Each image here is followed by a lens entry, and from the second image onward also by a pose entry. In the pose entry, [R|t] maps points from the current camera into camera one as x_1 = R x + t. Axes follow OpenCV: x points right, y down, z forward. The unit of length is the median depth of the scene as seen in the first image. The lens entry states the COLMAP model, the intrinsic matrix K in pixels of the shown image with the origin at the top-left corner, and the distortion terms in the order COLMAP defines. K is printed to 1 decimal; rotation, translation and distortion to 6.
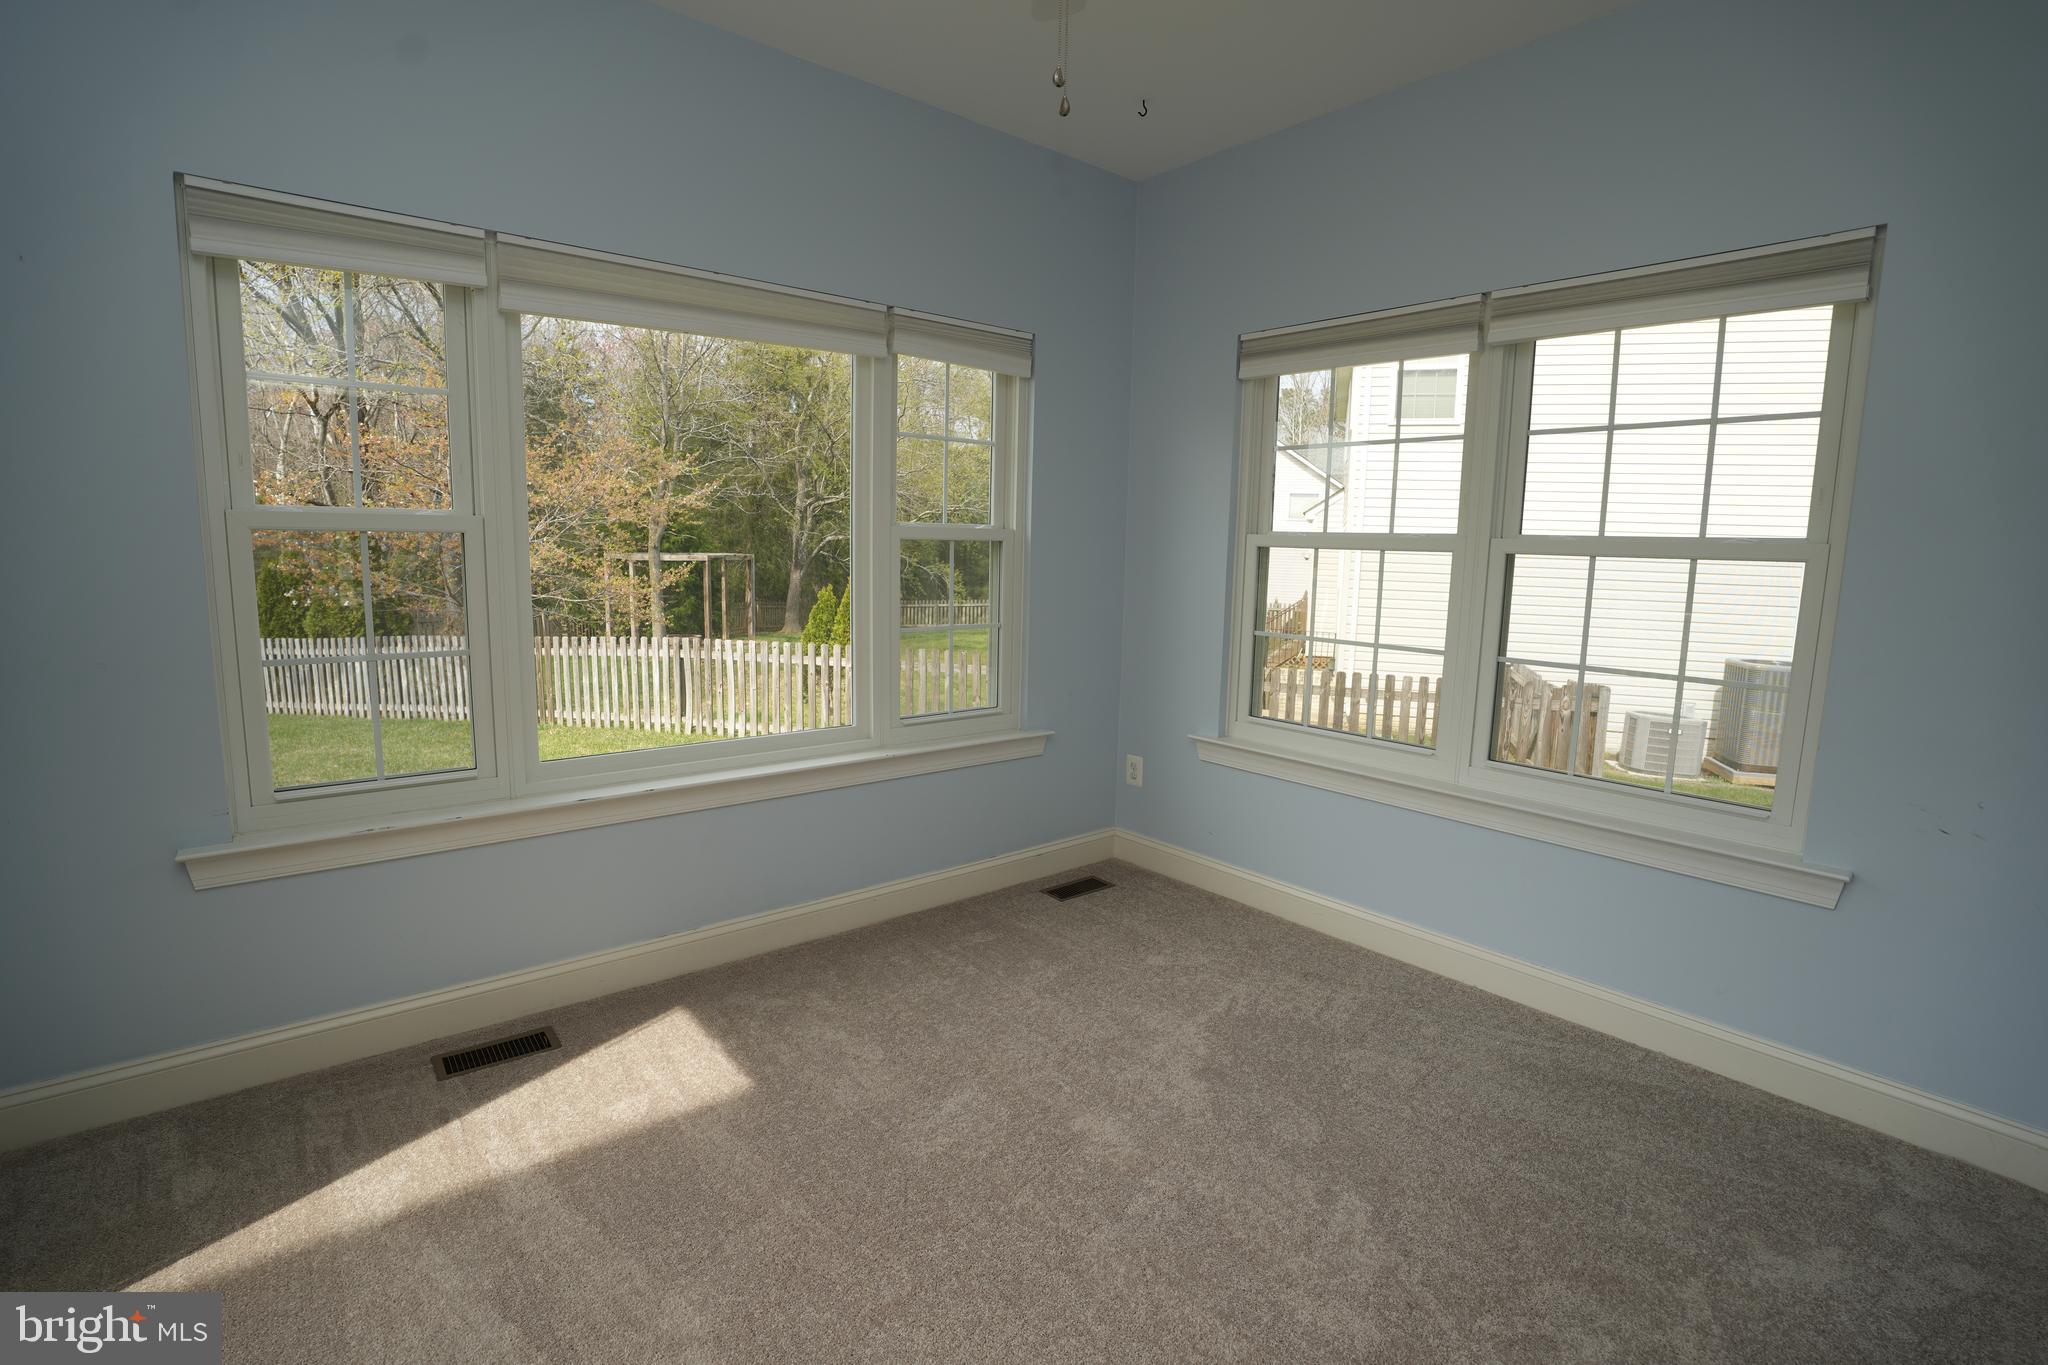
lens RADIAL K [[943.9, 0, 1014.1], [0, 943.9, 679.9], [0, 0, 1]] dist [-0.068040, 0.017489]
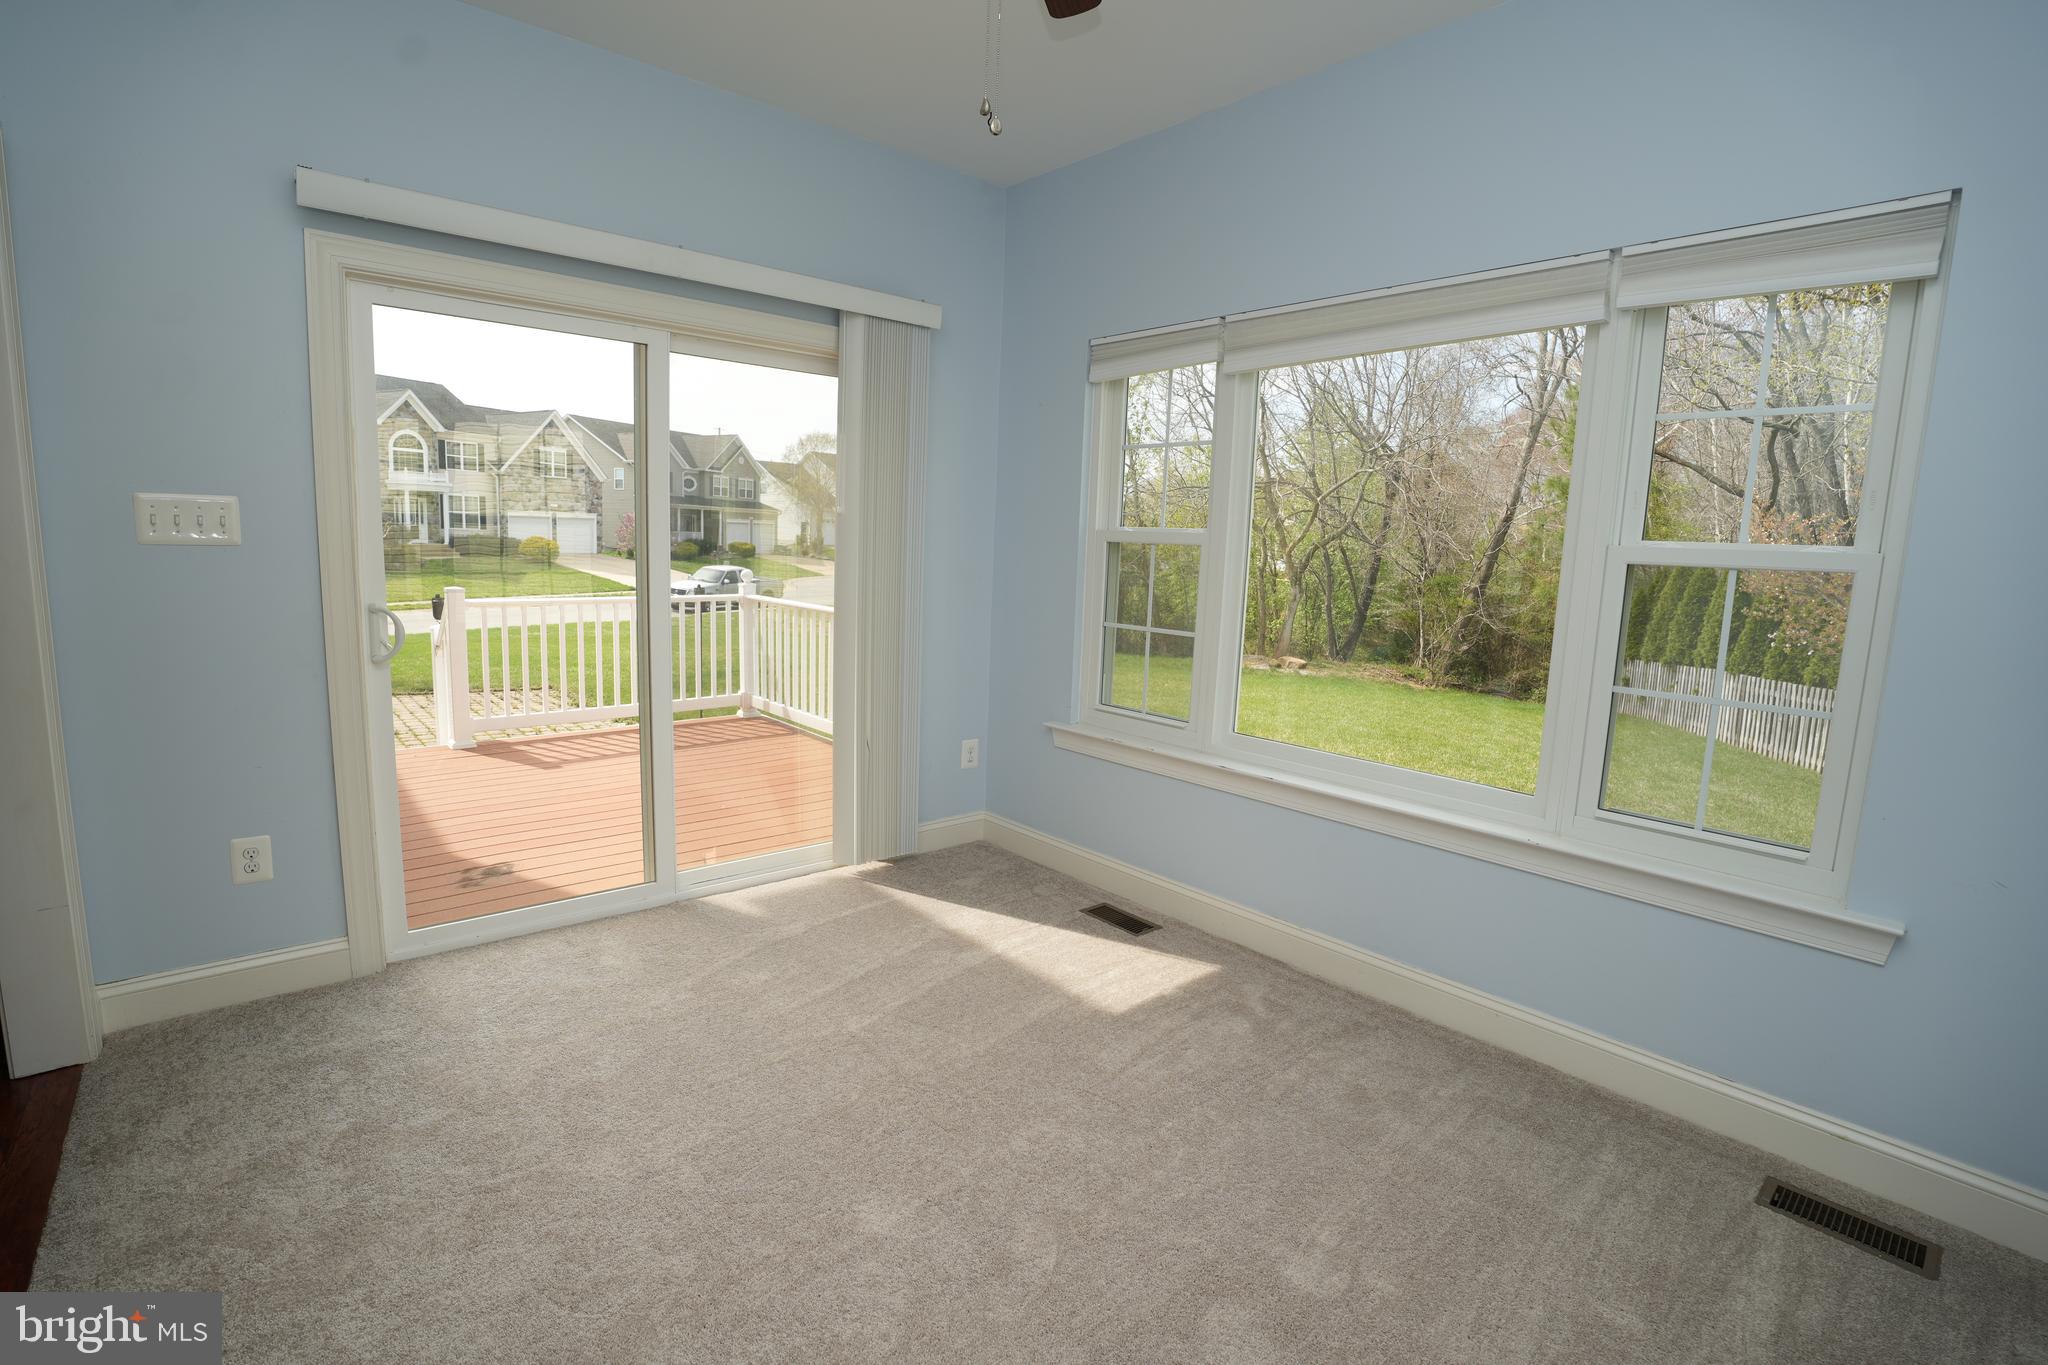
lens RADIAL K [[943.9, 0, 1013.5], [0, 943.9, 684.0], [0, 0, 1]] dist [-0.068040, 0.017489]
pose [[0.036308, 0.119541, -0.992165, 0.775392], [-0.192078, 0.975143, 0.110461, -0.060849], [0.980708, 0.186563, 0.058366, 0.691040]]
